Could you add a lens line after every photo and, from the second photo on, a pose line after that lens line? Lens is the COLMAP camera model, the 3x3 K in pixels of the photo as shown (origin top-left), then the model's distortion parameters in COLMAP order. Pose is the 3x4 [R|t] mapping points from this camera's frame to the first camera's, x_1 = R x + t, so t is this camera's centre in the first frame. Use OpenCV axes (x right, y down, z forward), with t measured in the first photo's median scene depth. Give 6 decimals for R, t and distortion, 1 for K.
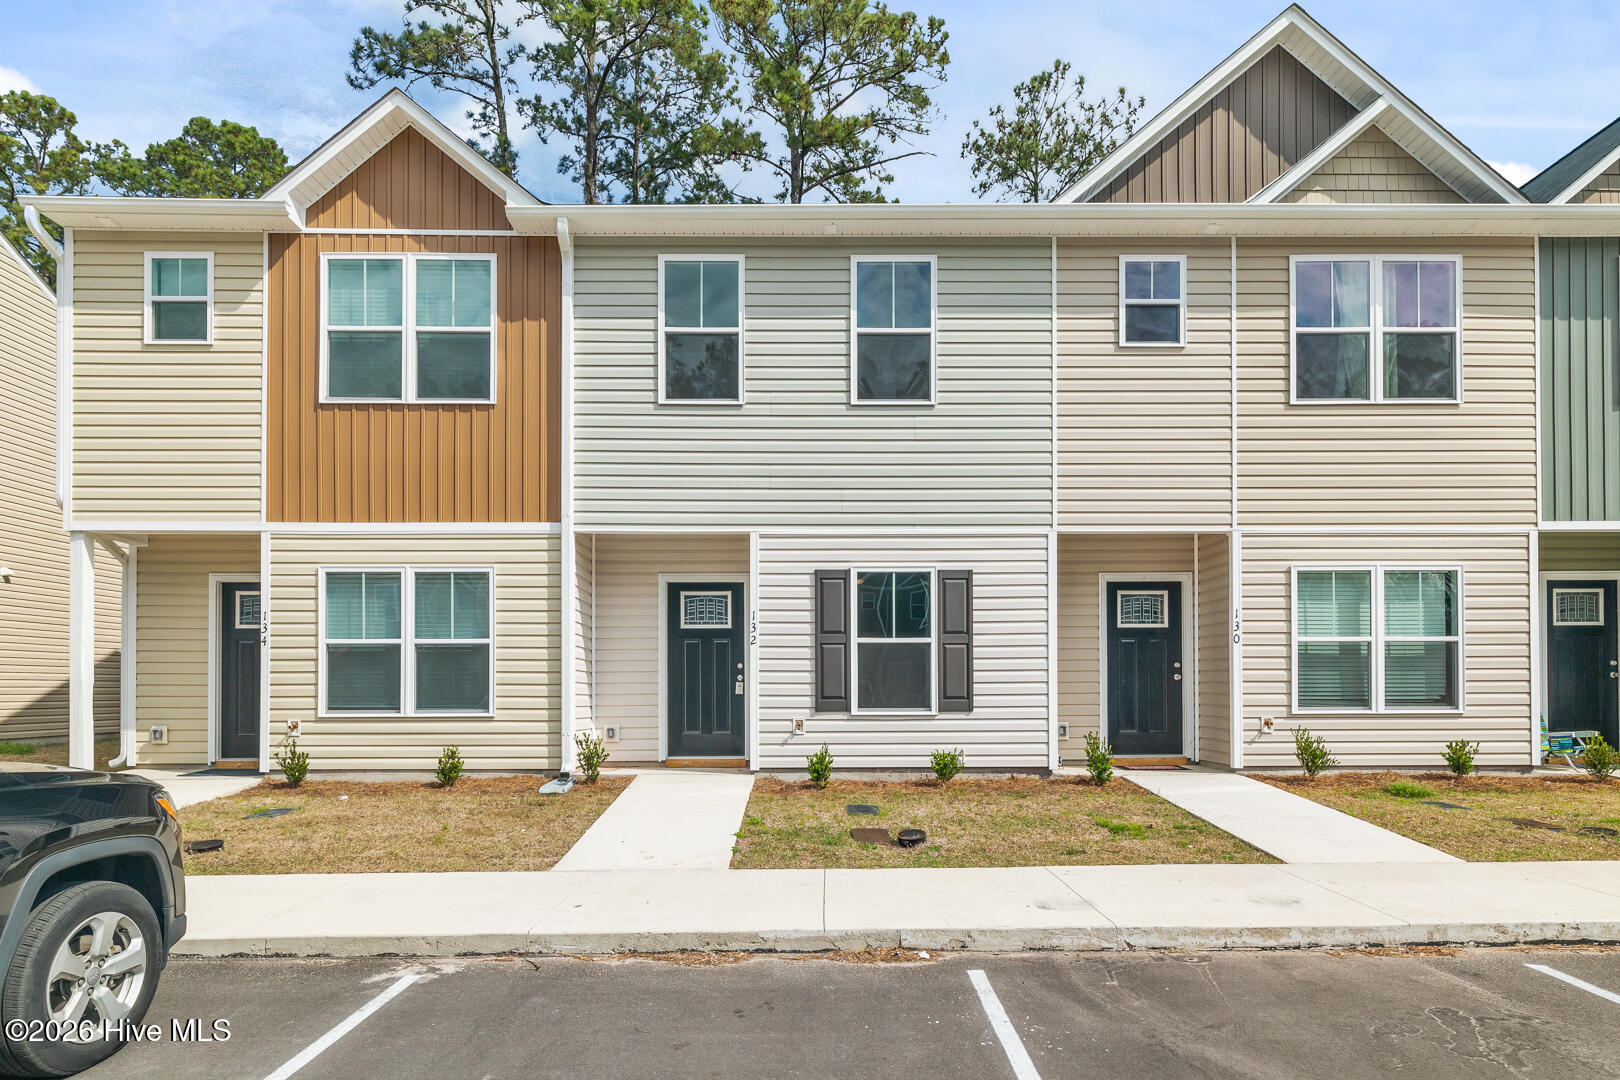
lens RADIAL K [[965.4, 0, 810.0], [0, 965.4, 540.0], [0, 0, 1]] dist [0.009115, -0.001728]
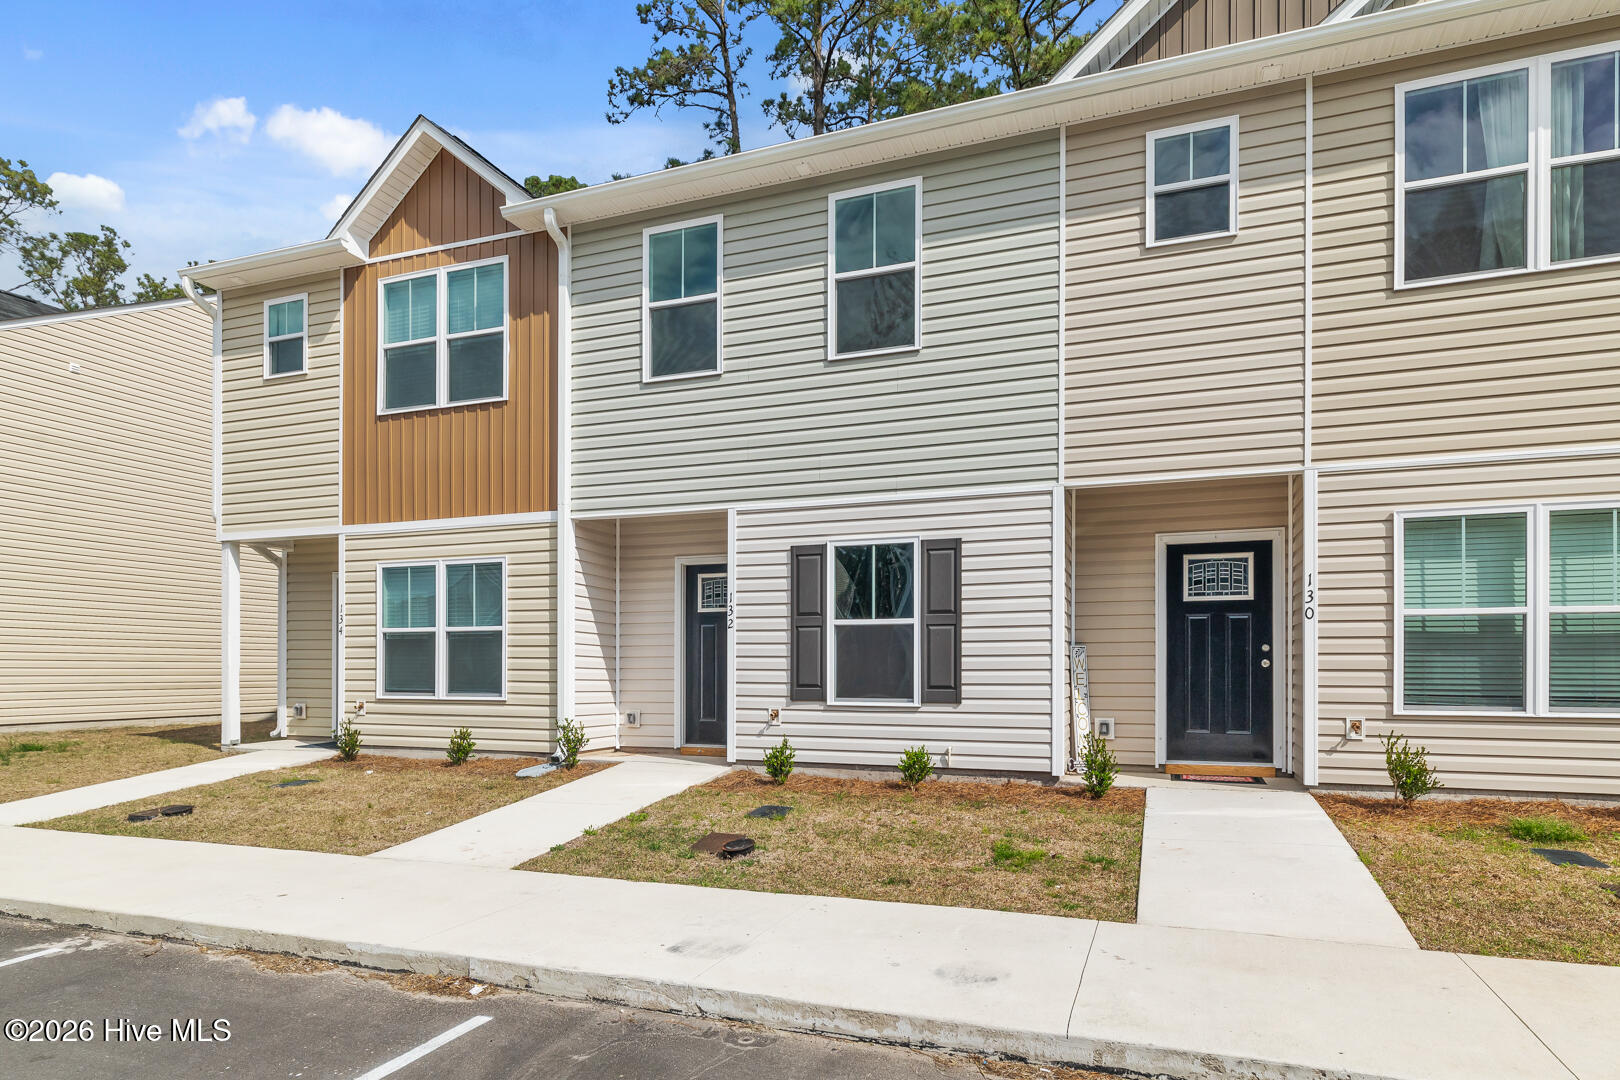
lens RADIAL K [[965.4, 0, 810.0], [0, 965.4, 540.0], [0, 0, 1]] dist [0.009115, -0.001728]
pose [[0.925040, -0.046367, -0.377029, 0.367025], [0.053996, 0.998494, 0.009685, 0.017162], [0.376013, -0.029317, 0.926151, 0.159516]]
